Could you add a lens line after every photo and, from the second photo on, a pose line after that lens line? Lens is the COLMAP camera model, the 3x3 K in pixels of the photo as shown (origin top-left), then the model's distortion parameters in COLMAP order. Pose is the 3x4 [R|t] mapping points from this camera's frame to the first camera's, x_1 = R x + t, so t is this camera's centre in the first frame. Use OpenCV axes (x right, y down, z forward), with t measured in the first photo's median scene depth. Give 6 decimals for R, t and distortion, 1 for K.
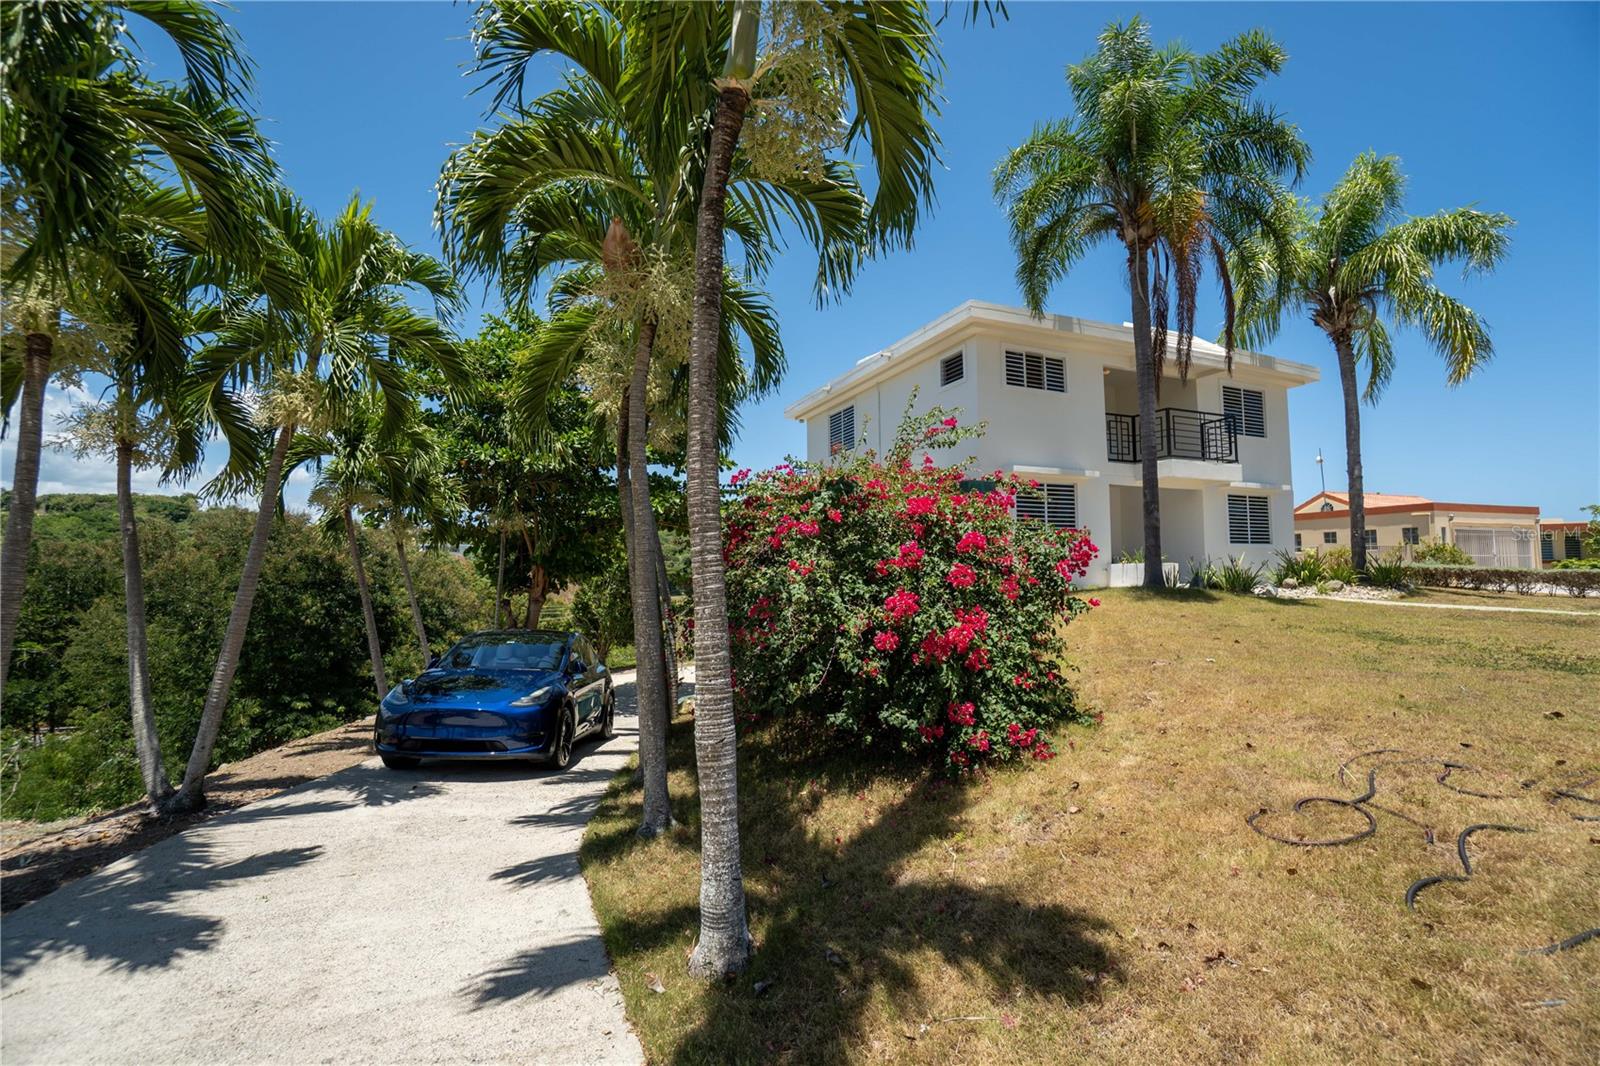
lens RADIAL K [[723.7, 0, 800.0], [0, 723.7, 533.0], [0, 0, 1]] dist [-0.060591, 0.024712]
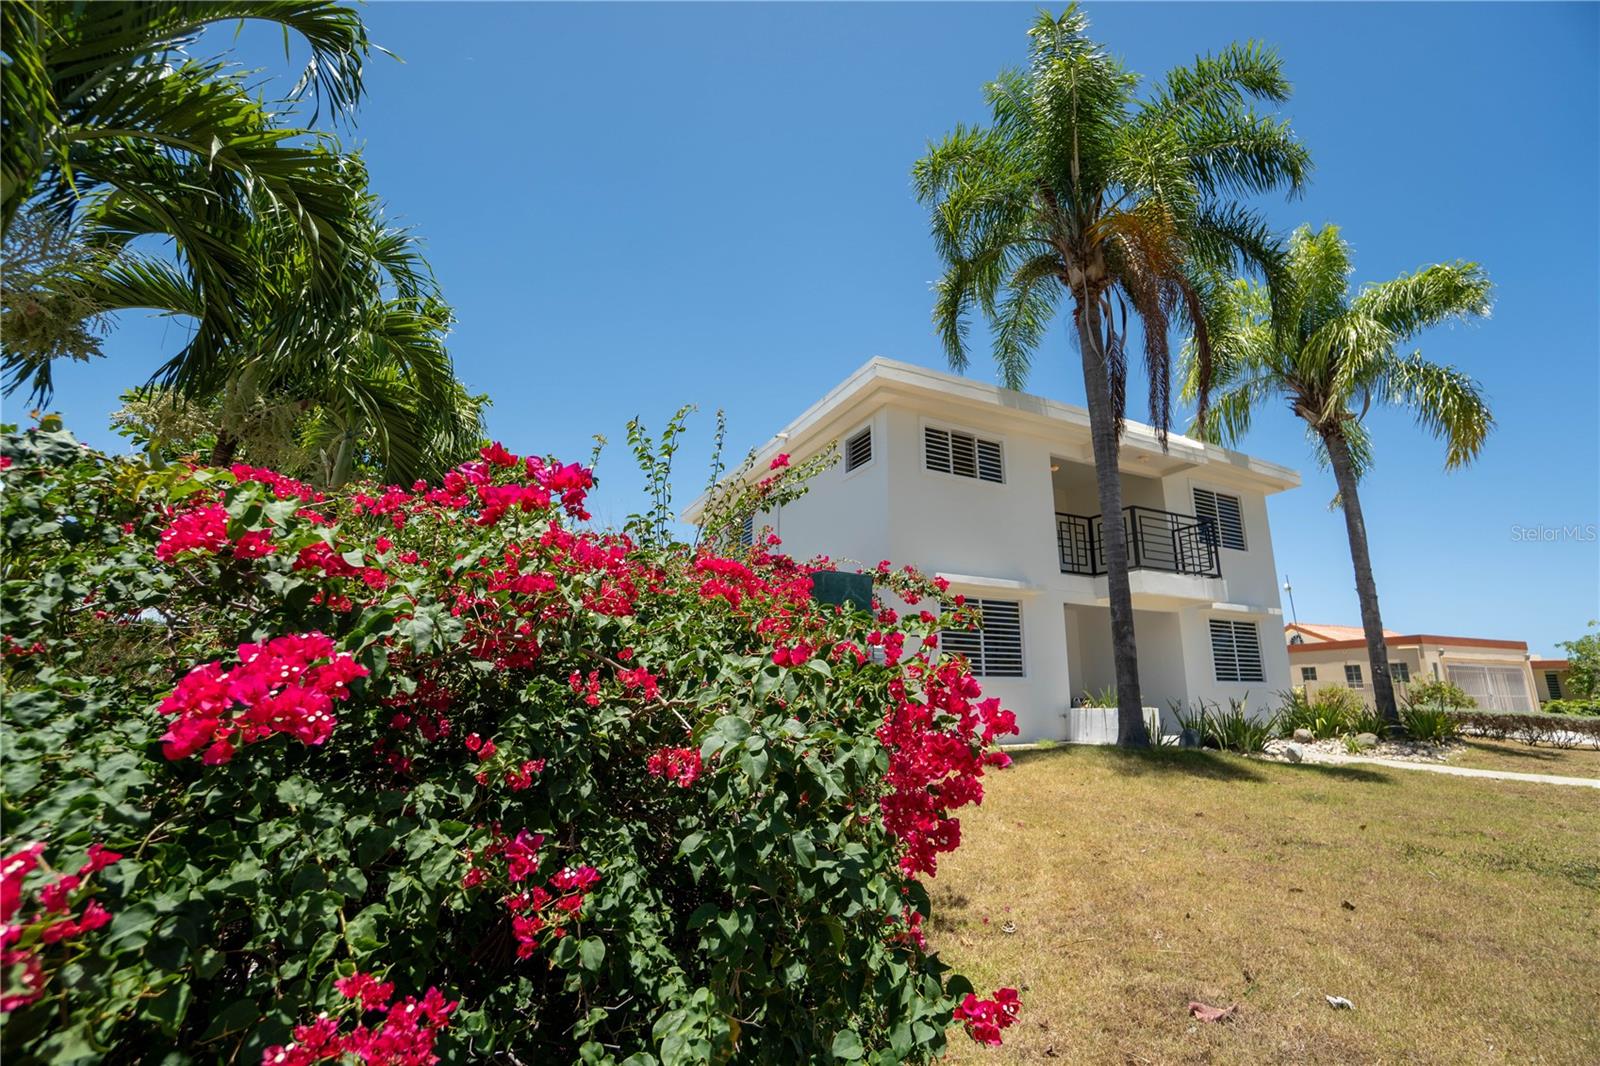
lens RADIAL K [[723.7, 0, 800.0], [0, 723.7, 533.0], [0, 0, 1]] dist [-0.060591, 0.024712]
pose [[0.998216, 0.026069, 0.053719, 0.105582], [-0.016143, 0.983981, -0.177539, 0.000137], [-0.057487, 0.176355, 0.982647, 0.244723]]
